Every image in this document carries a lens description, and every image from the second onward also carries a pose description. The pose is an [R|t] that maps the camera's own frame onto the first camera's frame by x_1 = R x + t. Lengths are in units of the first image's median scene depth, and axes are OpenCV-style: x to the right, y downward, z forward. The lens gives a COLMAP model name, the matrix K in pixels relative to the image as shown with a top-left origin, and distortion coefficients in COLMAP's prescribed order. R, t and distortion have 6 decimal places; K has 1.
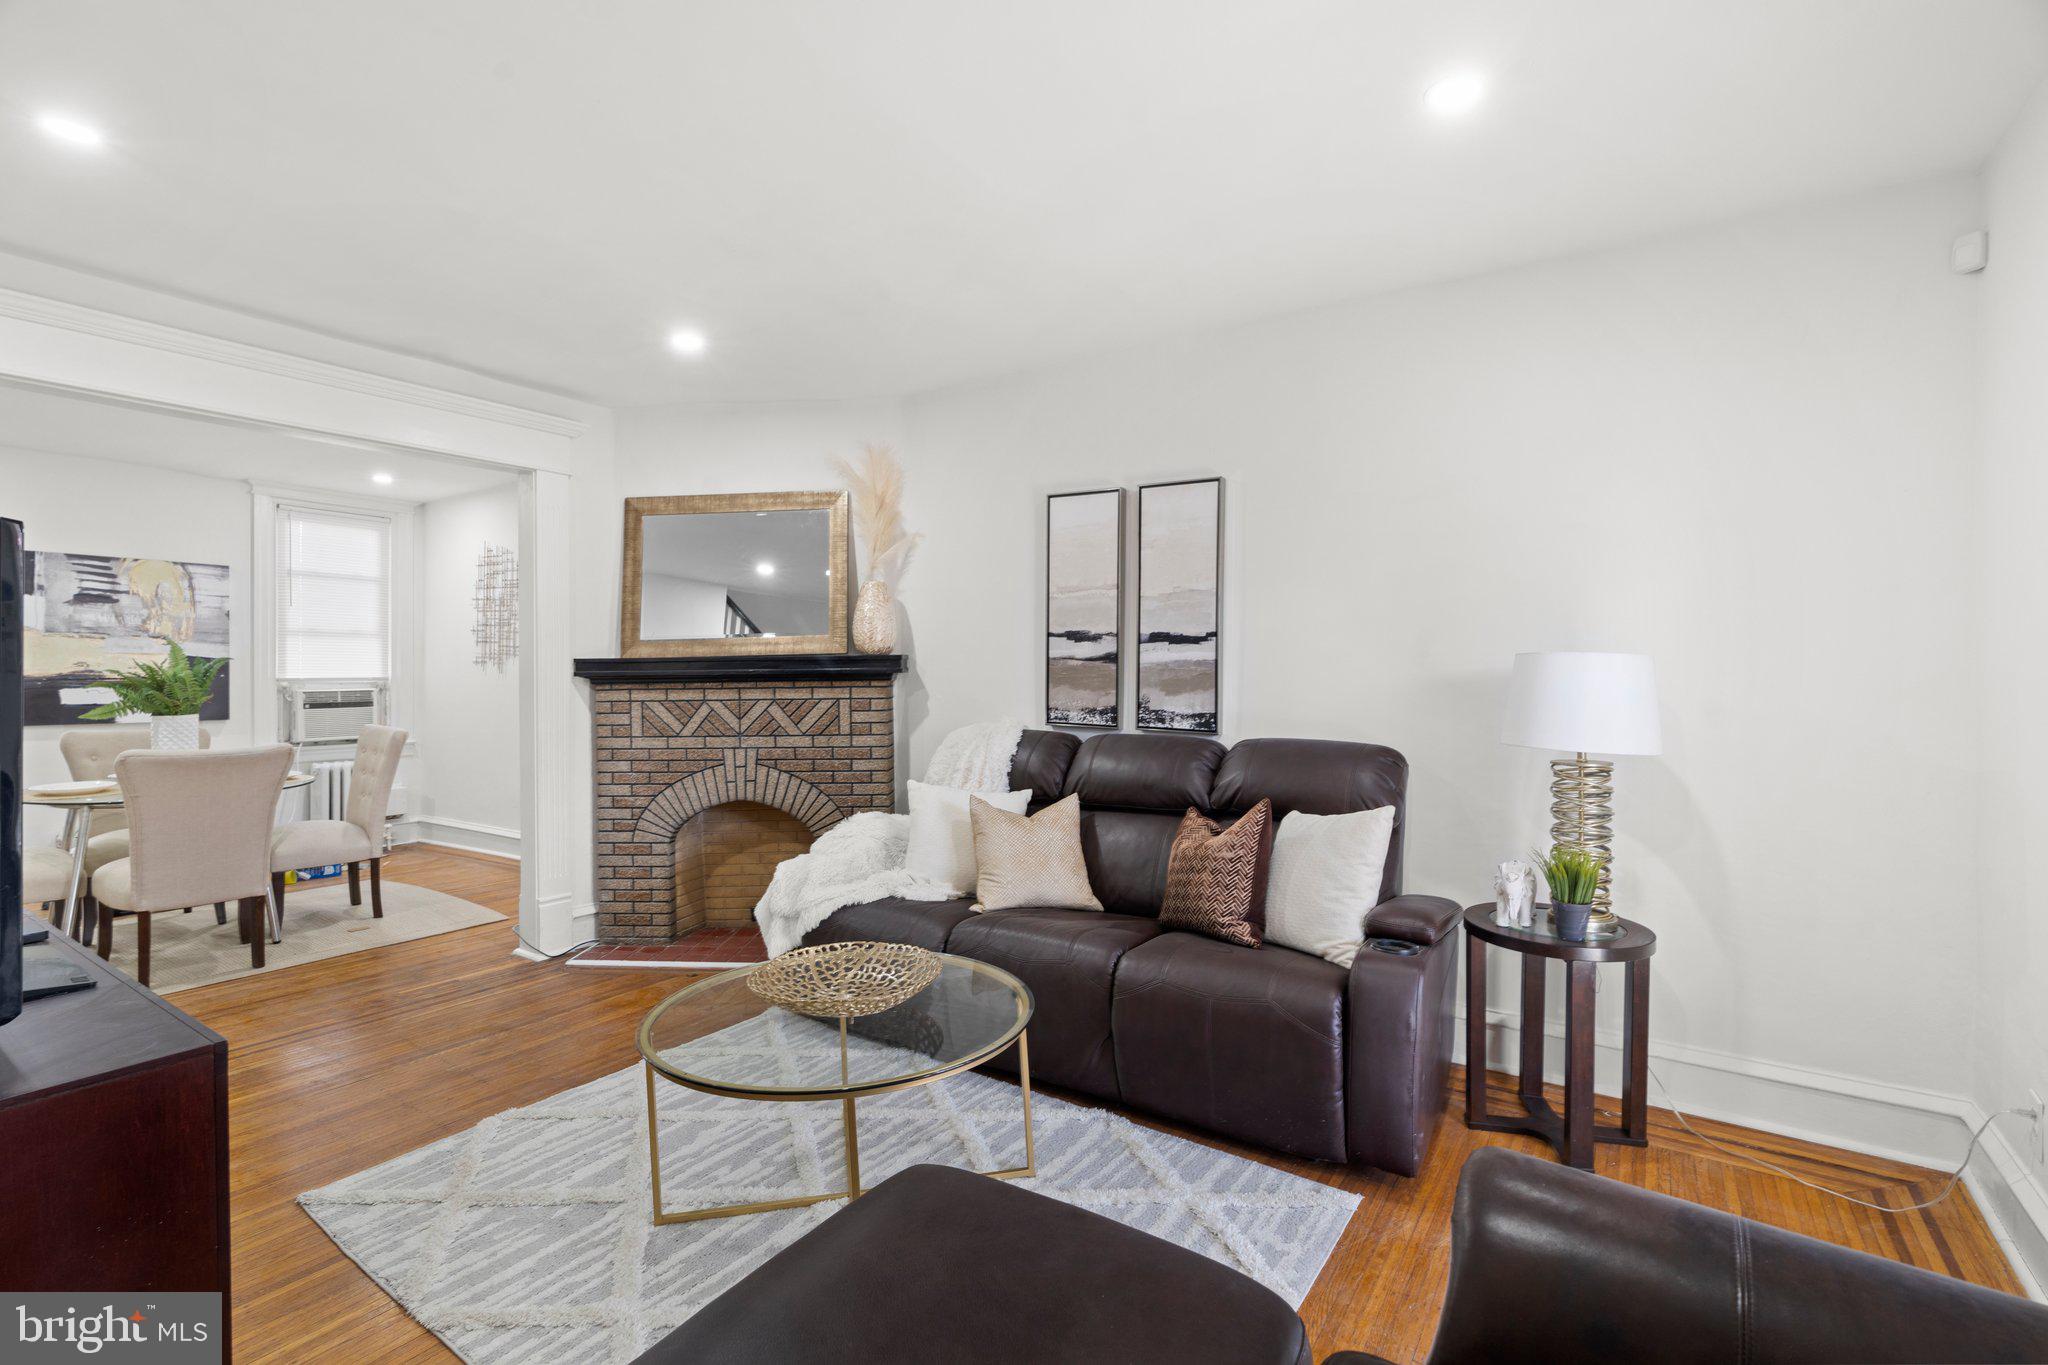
lens RADIAL K [[934.2, 0, 1030.0], [0, 934.2, 678.0], [0, 0, 1]] dist [-0.003570, 0.000295]
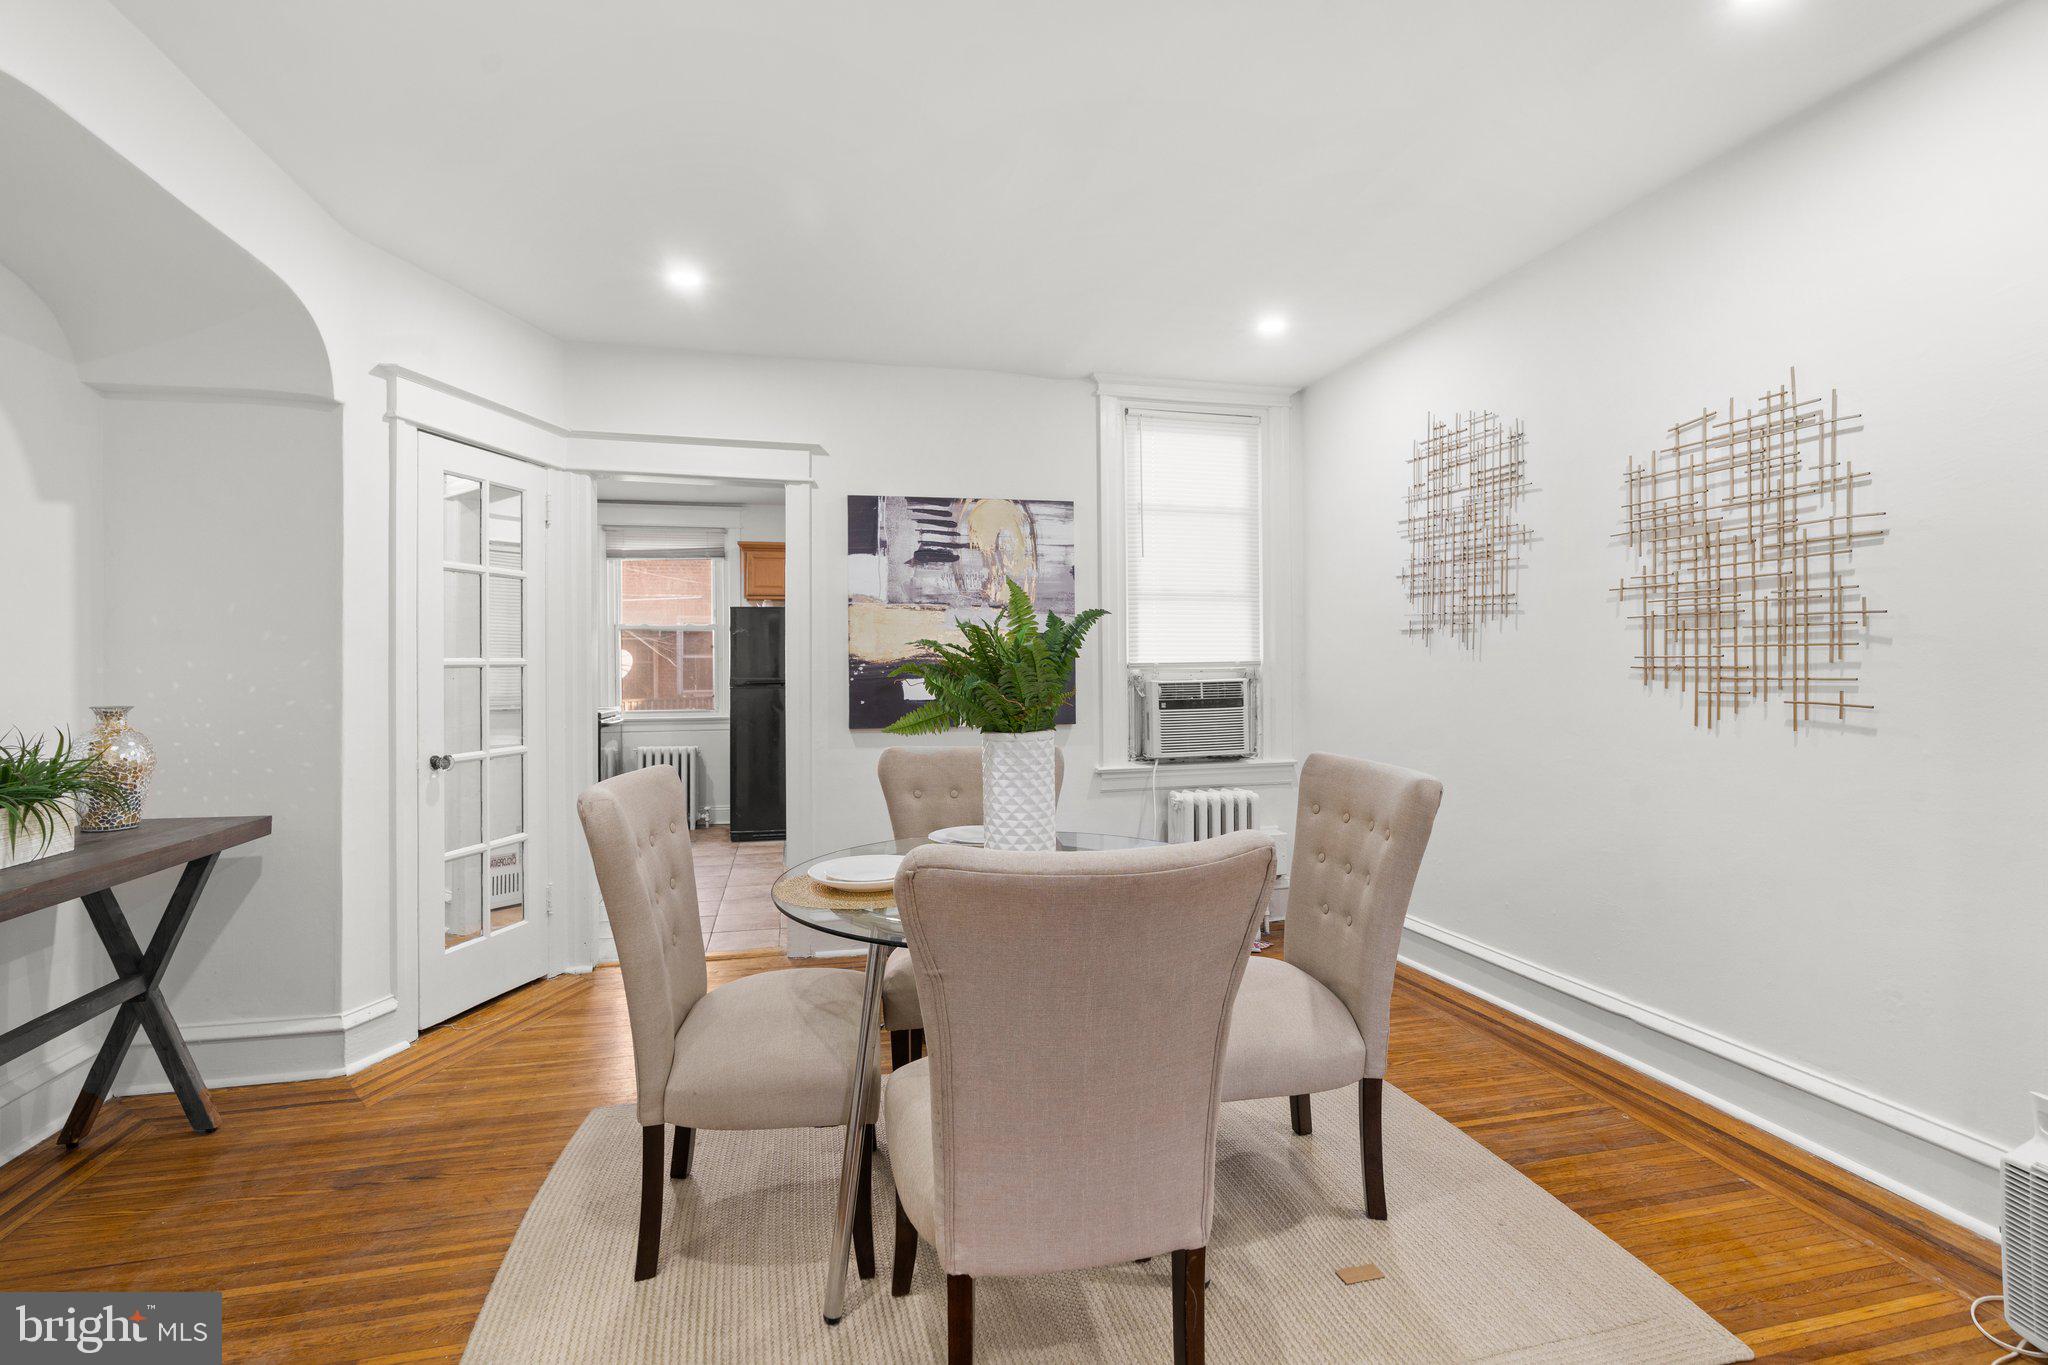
lens RADIAL K [[934.2, 0, 1004.7], [0, 934.2, 664.4], [0, 0, 1]] dist [-0.003570, 0.000295]
pose [[0.728005, -0.012780, -0.685453, -0.548900], [0.008120, 0.999917, -0.010018, 0.009373], [0.685524, 0.001728, 0.728048, 0.597468]]
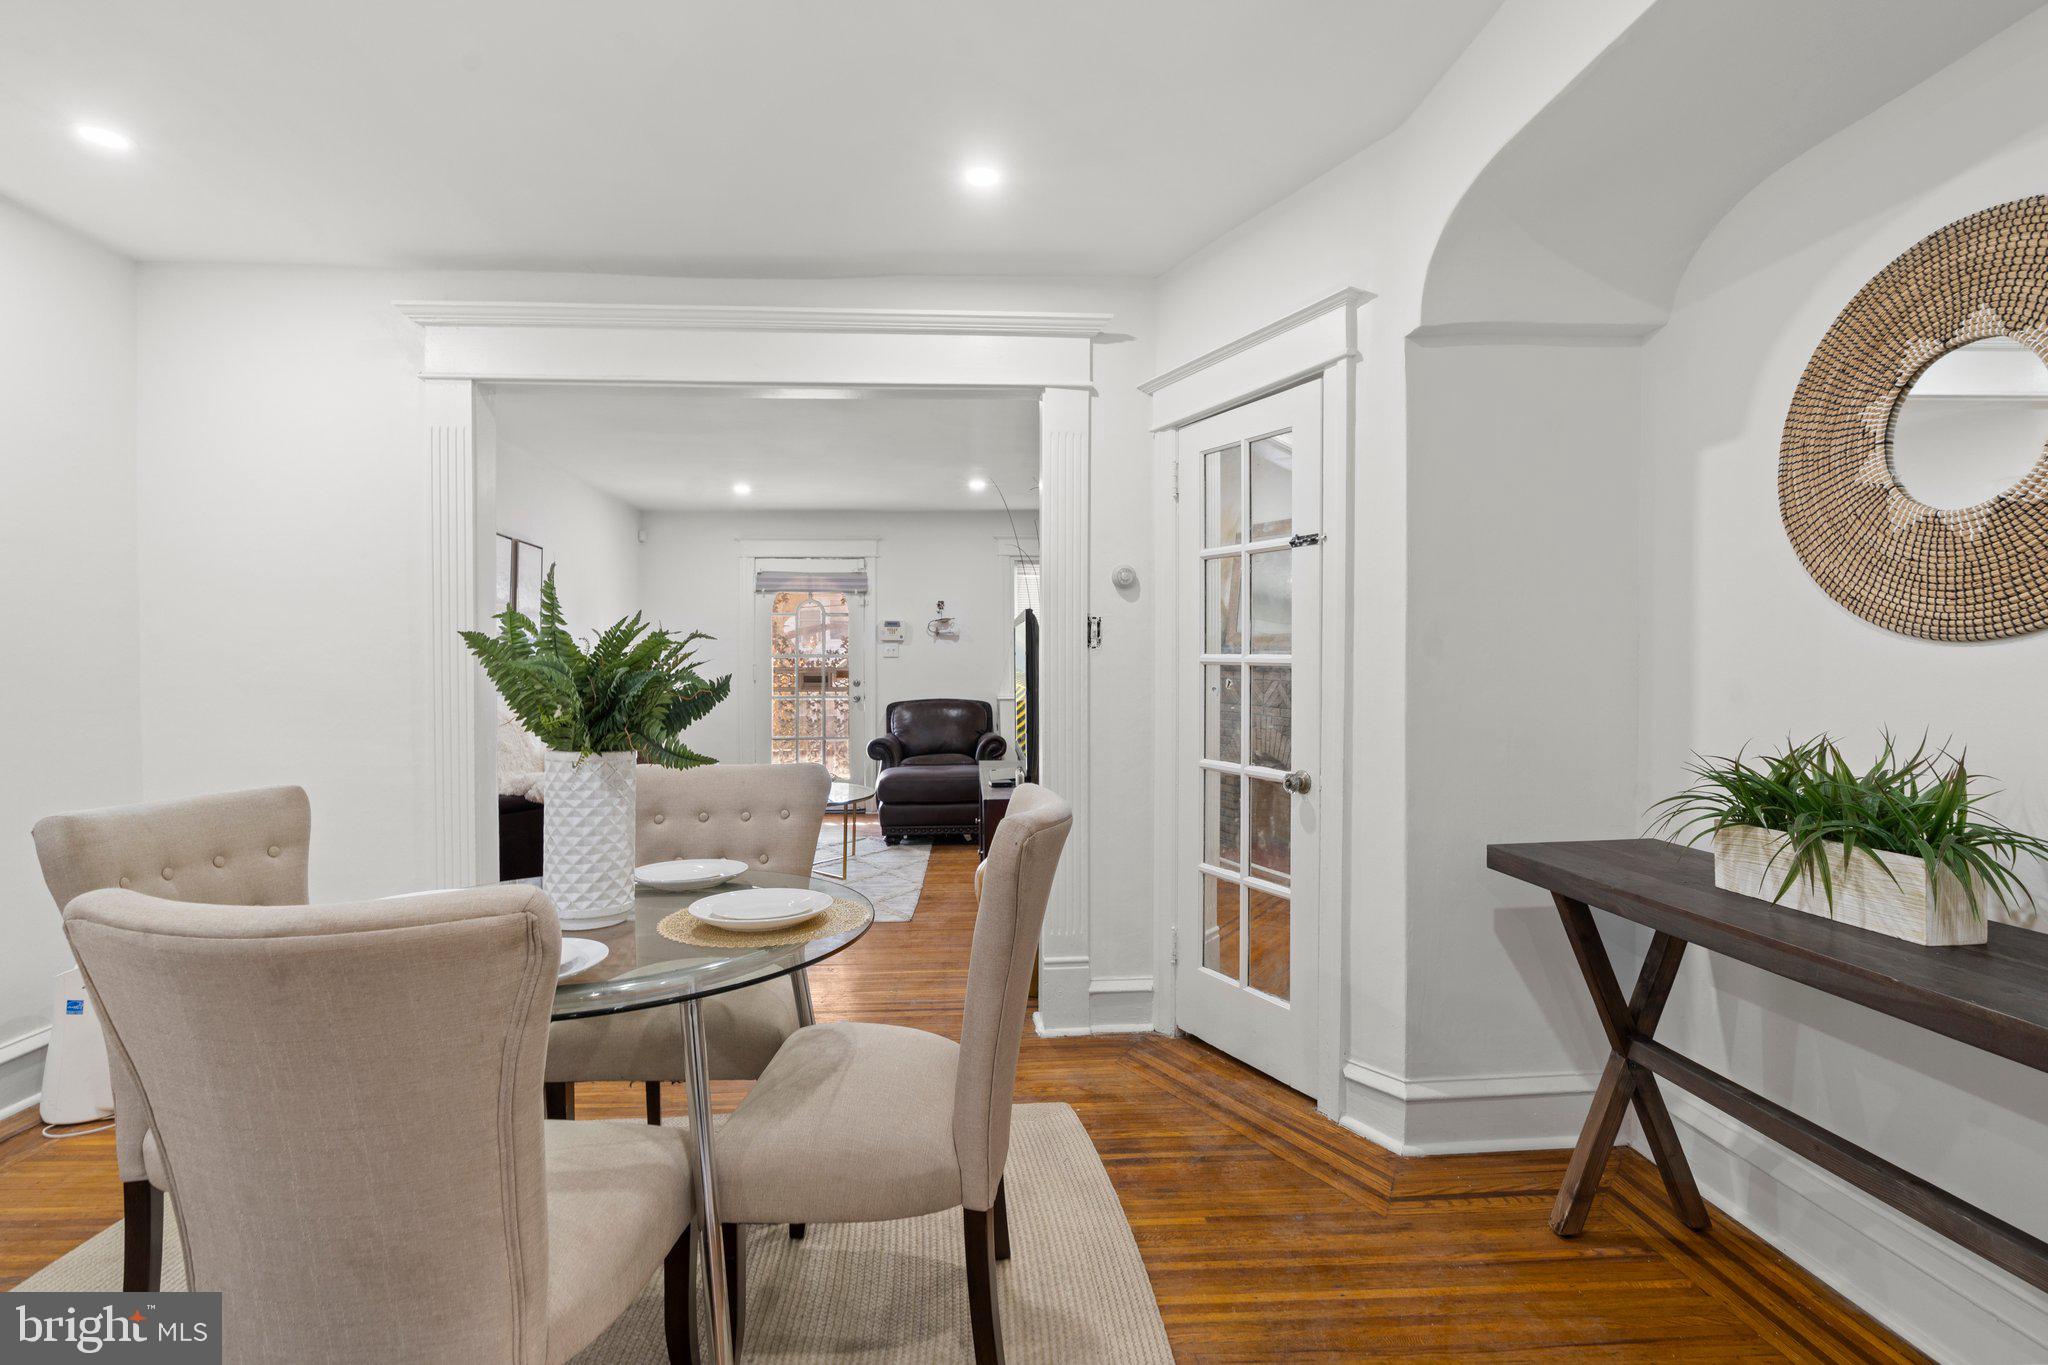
lens RADIAL K [[934.2, 0, 1011.5], [0, 934.2, 677.7], [0, 0, 1]] dist [-0.003570, 0.000295]
pose [[-0.607967, 0.002438, 0.793958, -1.401718], [0.011960, 0.999910, 0.006089, 0.005800], [-0.793872, 0.013198, -0.607942, 1.104636]]
